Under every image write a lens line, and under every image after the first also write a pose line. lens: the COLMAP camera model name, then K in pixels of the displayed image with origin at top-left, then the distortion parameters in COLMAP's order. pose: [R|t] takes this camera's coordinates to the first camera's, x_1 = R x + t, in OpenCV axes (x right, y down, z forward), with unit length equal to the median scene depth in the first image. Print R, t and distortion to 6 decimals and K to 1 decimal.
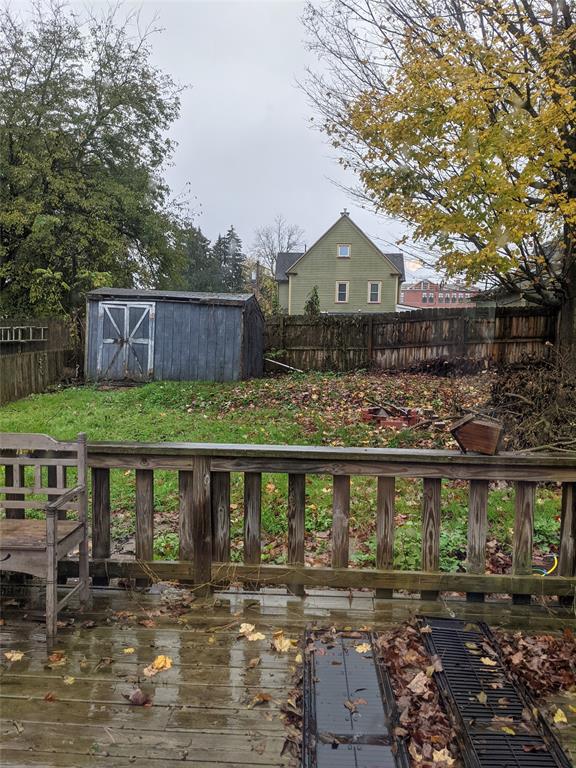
lens RADIAL K [[612.2, 0, 290.7], [0, 612.2, 383.8], [0, 0, 1]] dist [0.046384, -0.043864]
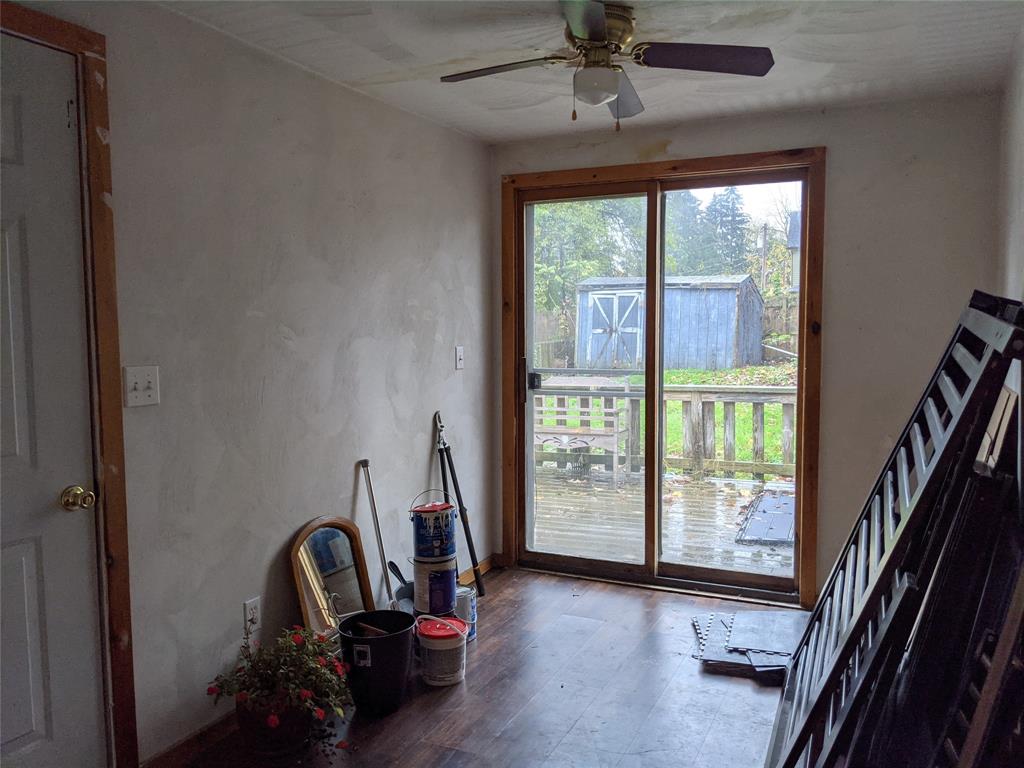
lens RADIAL K [[816.3, 0, 512.6], [0, 816.3, 410.0], [0, 0, 1]] dist [0.046384, -0.043864]
pose [[0.936726, -0.000659, -0.350063, 0.038939], [0.009054, 0.999709, 0.022347, 0.027785], [0.349947, -0.024102, 0.936460, -0.298070]]
